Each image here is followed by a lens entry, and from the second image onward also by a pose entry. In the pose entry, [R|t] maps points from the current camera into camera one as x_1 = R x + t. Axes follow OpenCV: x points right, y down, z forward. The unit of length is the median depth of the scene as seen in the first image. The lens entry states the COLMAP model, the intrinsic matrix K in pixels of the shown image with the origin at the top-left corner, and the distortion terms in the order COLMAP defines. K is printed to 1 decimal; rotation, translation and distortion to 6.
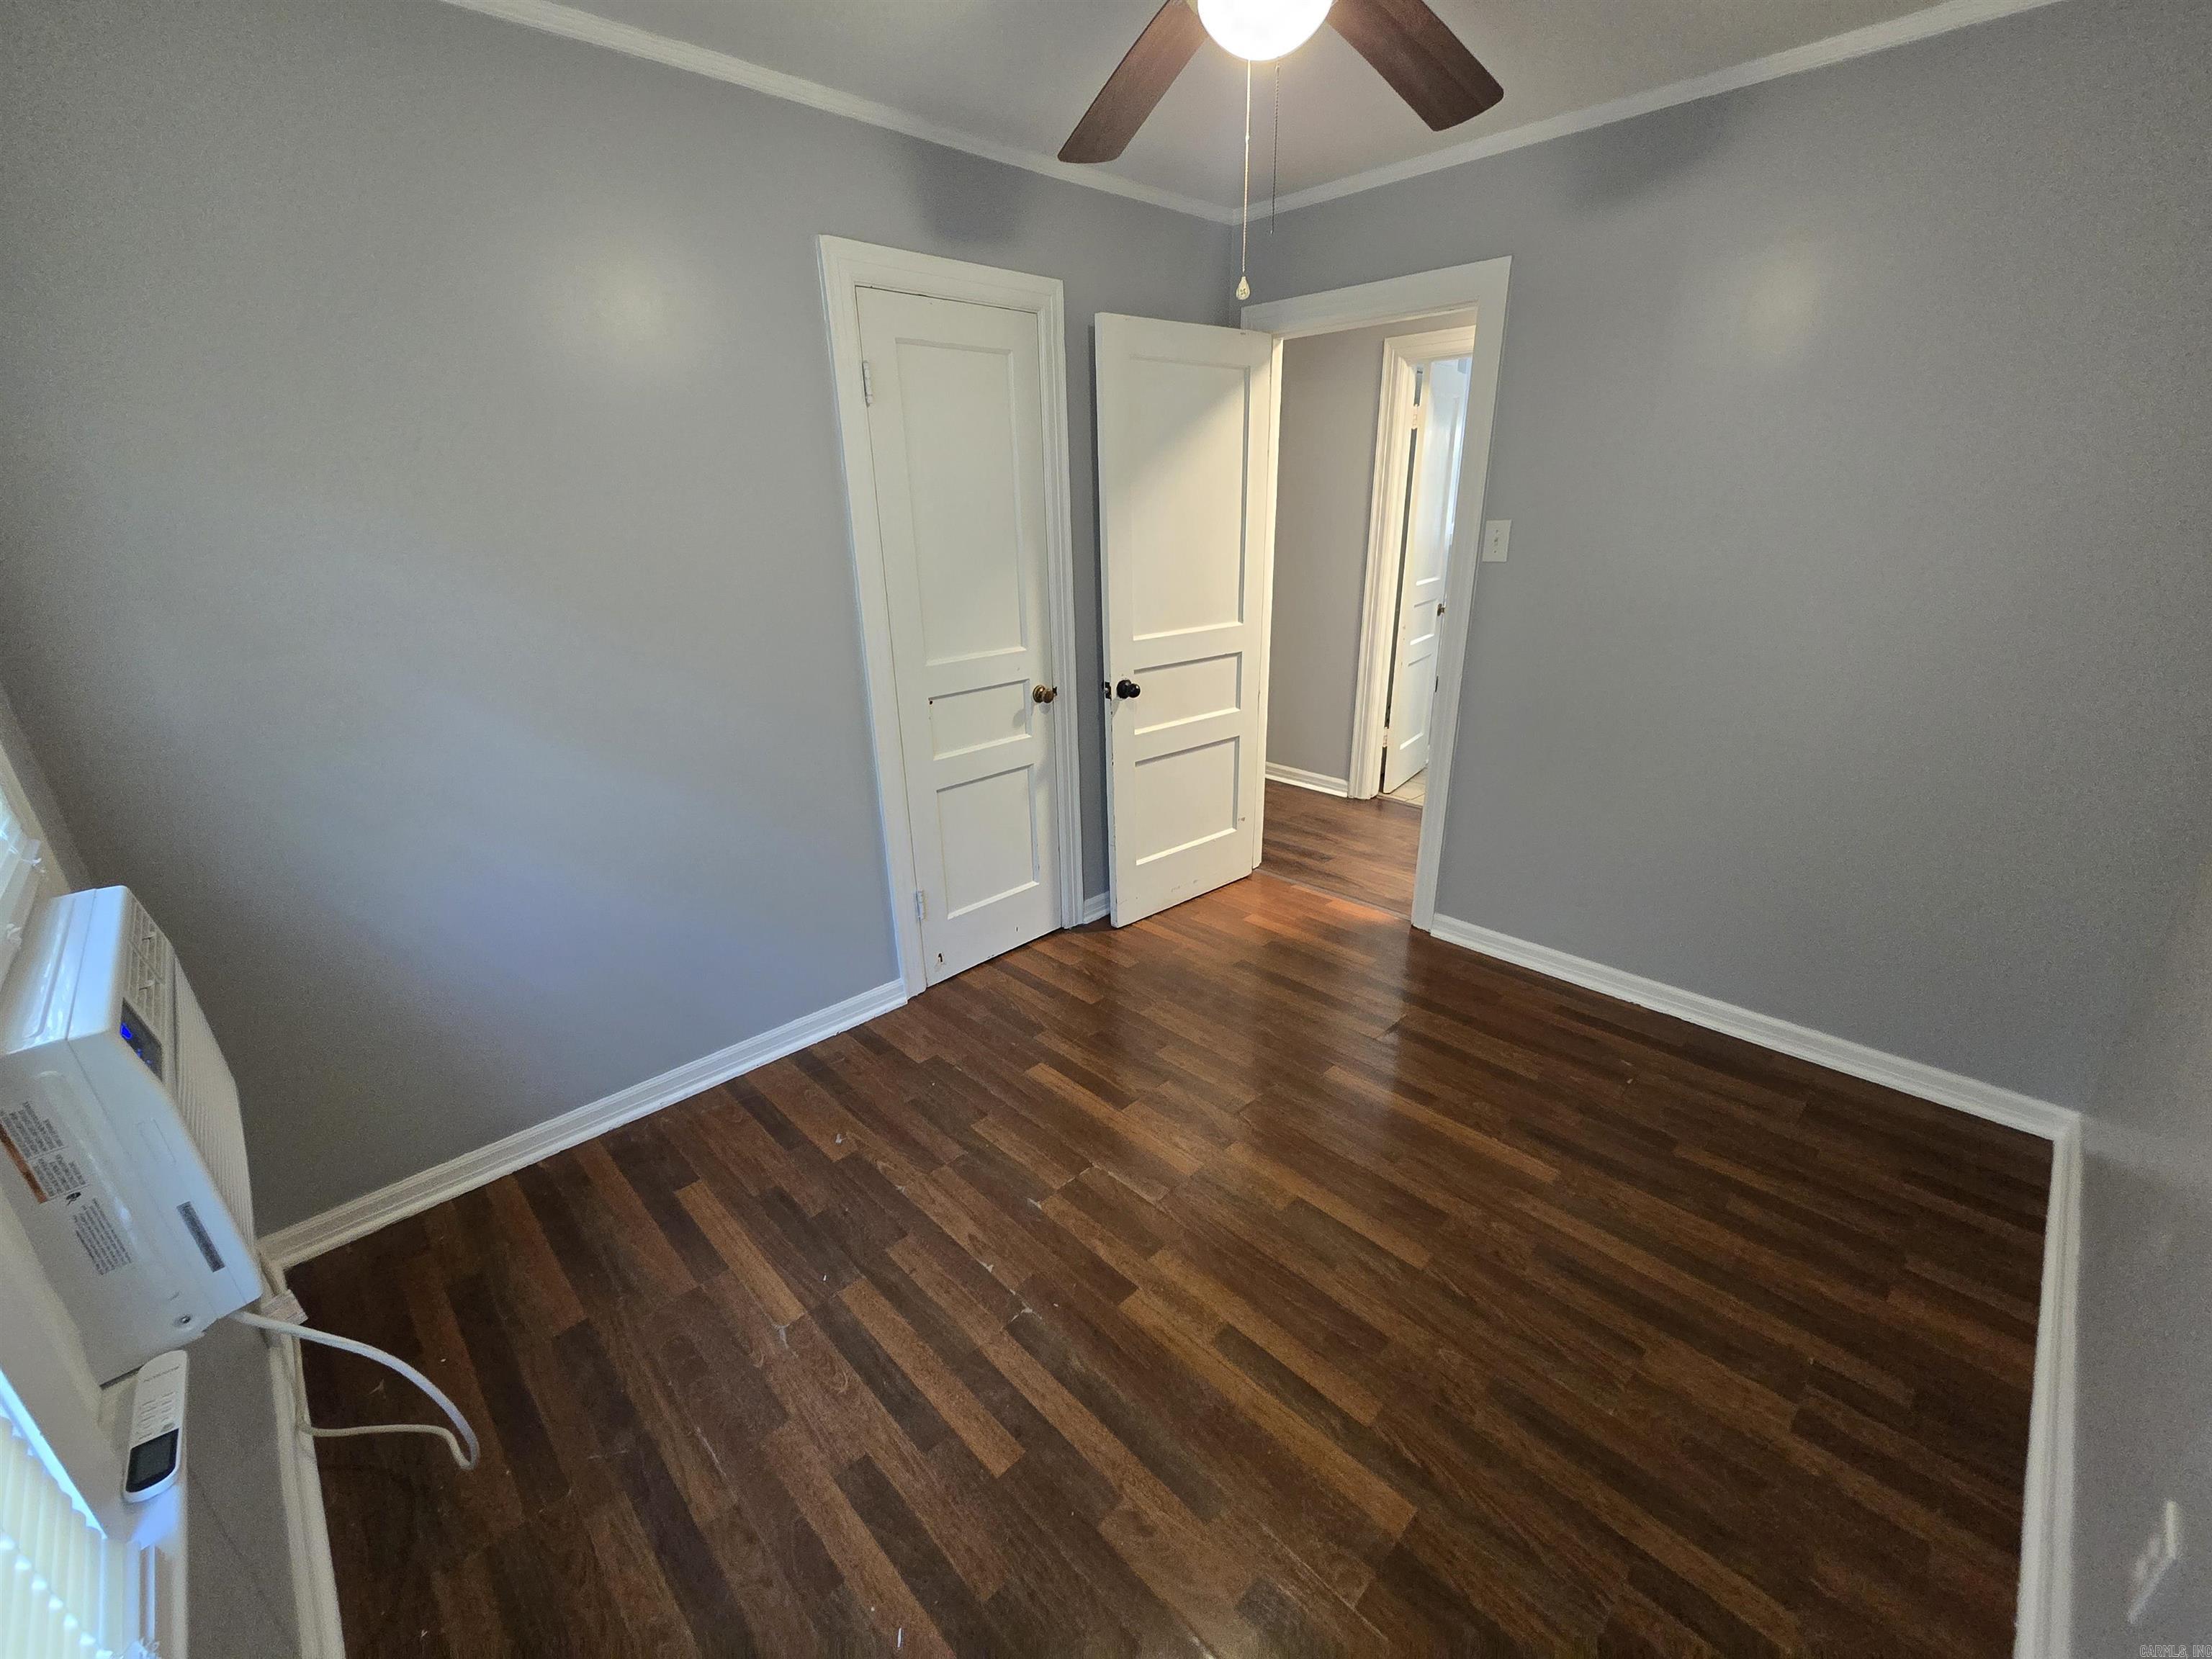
lens RADIAL K [[901.8, 0, 1102.6], [0, 901.8, 840.2], [0, 0, 1]] dist [-0.000577, -0.001158]
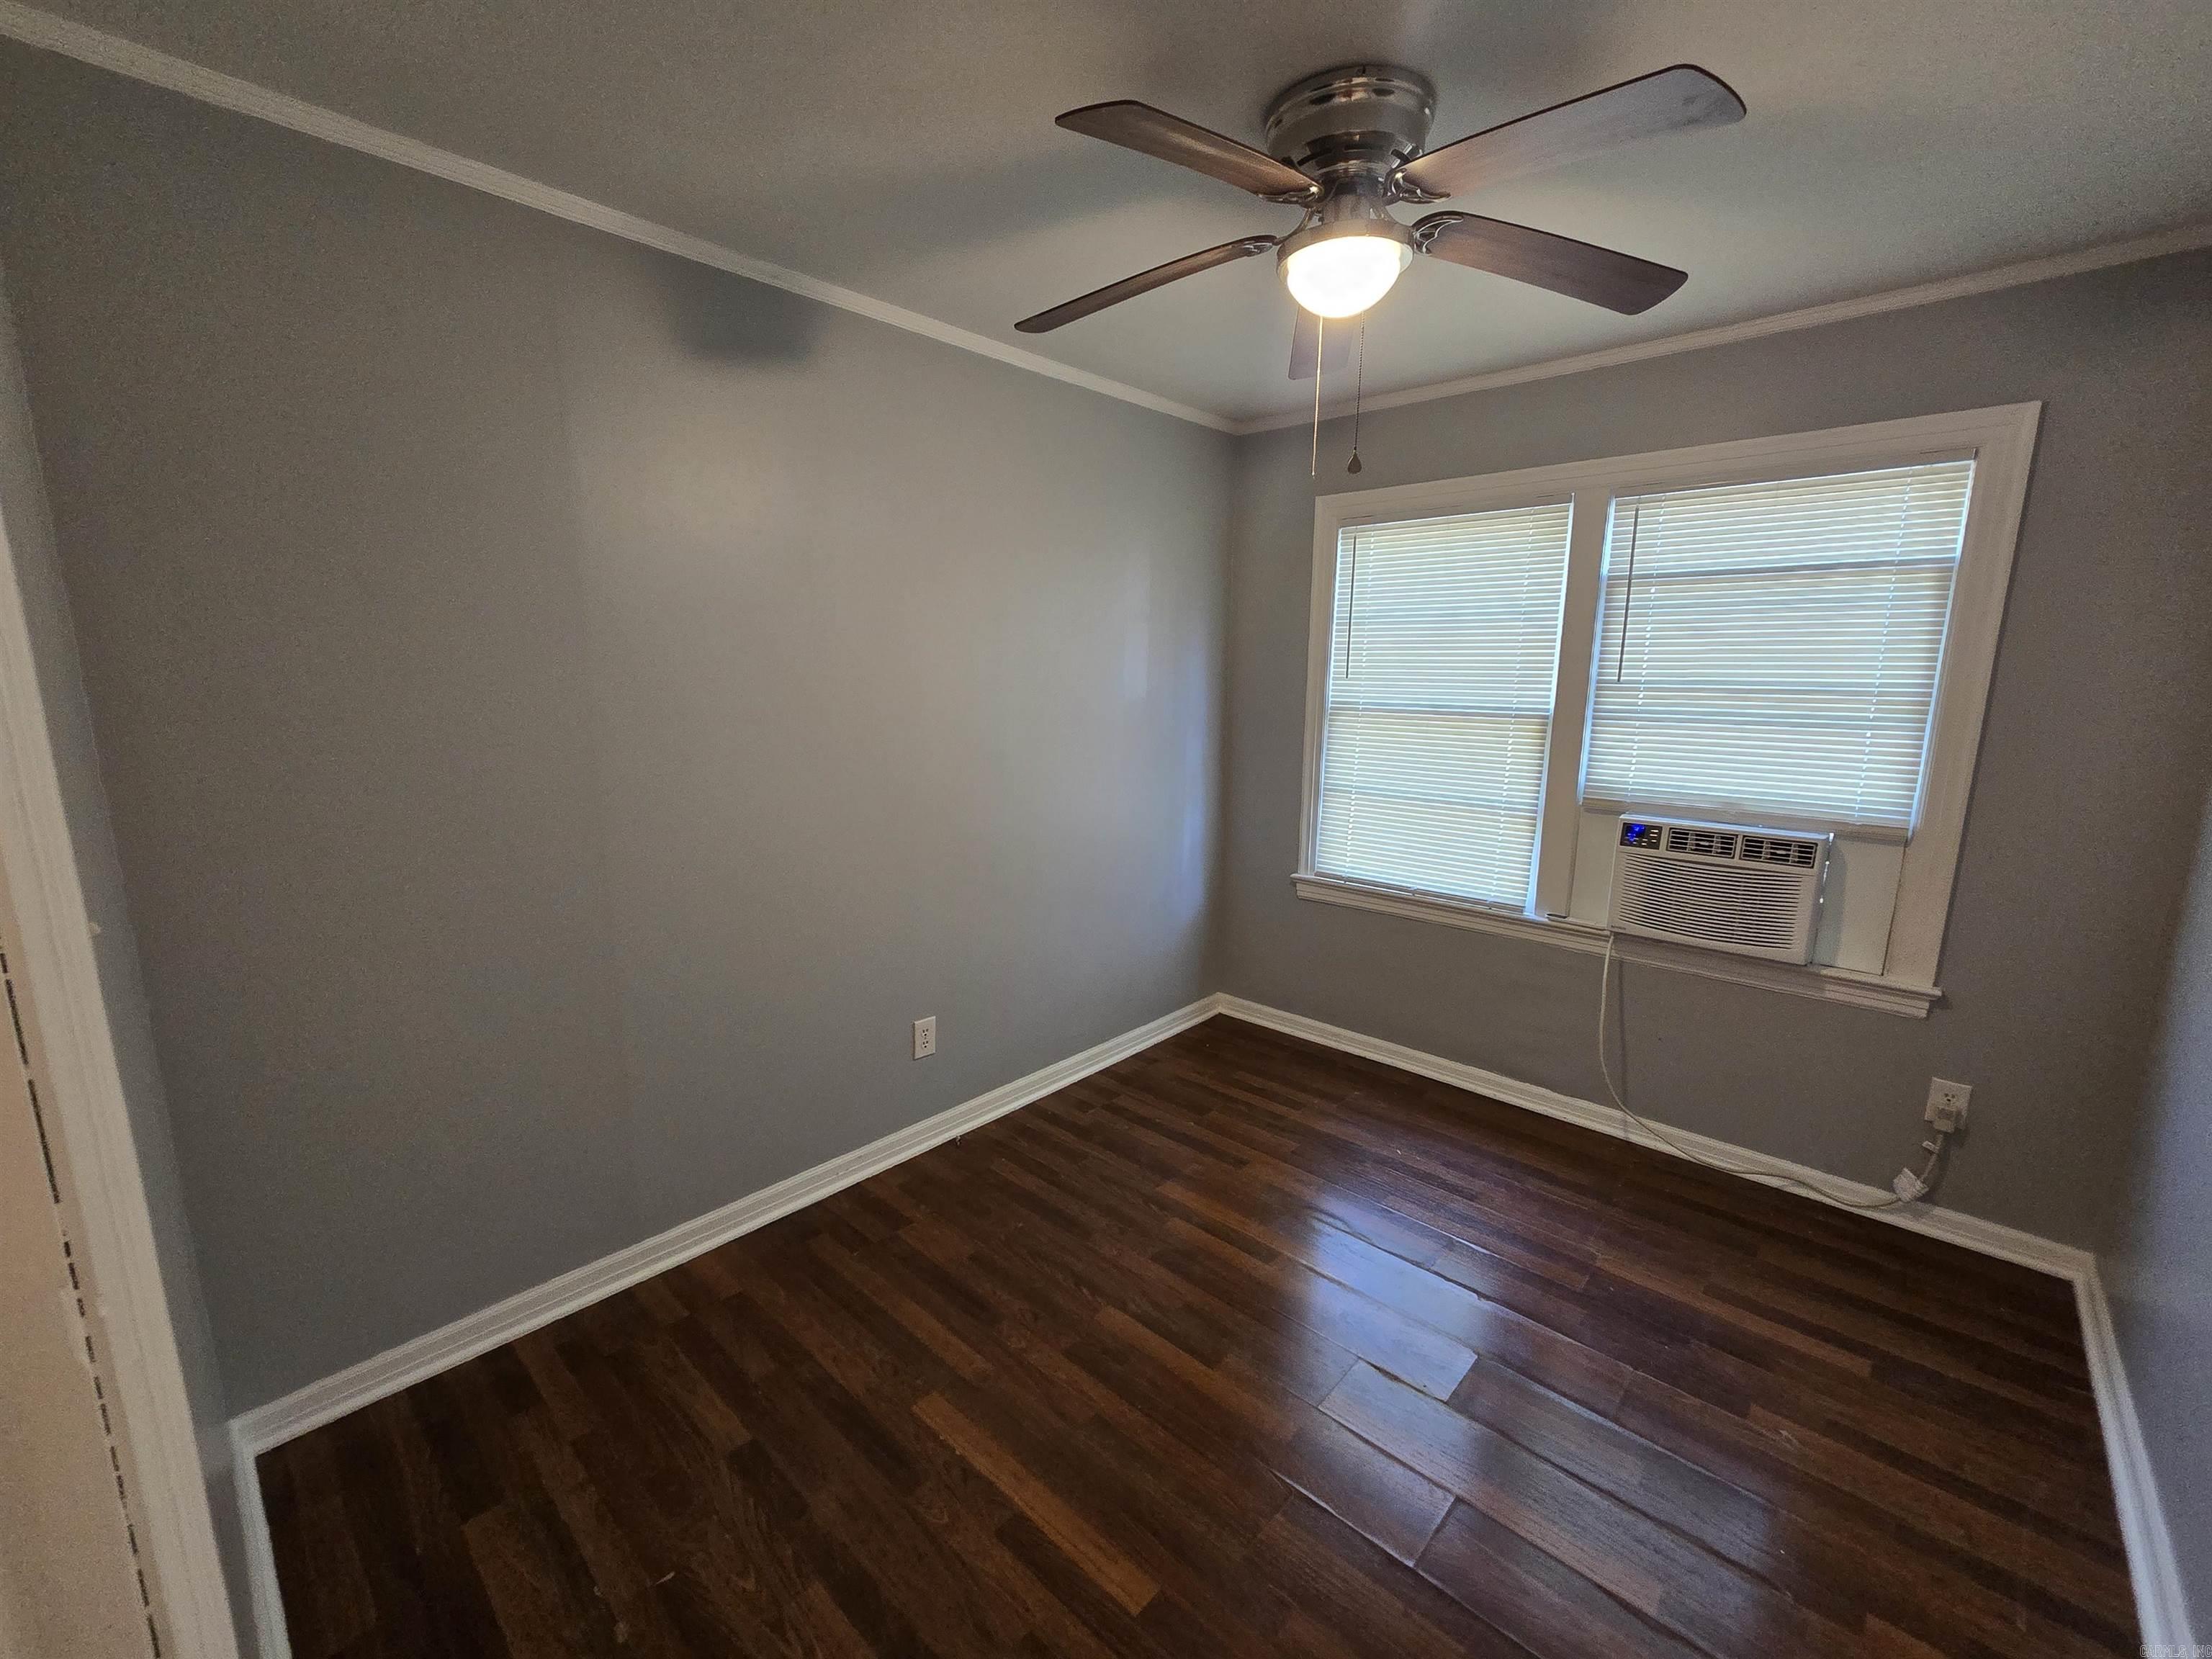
lens RADIAL K [[901.8, 0, 1111.0], [0, 901.8, 827.9], [0, 0, 1]] dist [-0.000577, -0.001158]
pose [[-0.998068, 0.024354, -0.057166, 0.377566], [-0.007826, 0.863397, 0.504464, -0.591450], [0.061643, 0.503936, -0.861538, 1.582408]]
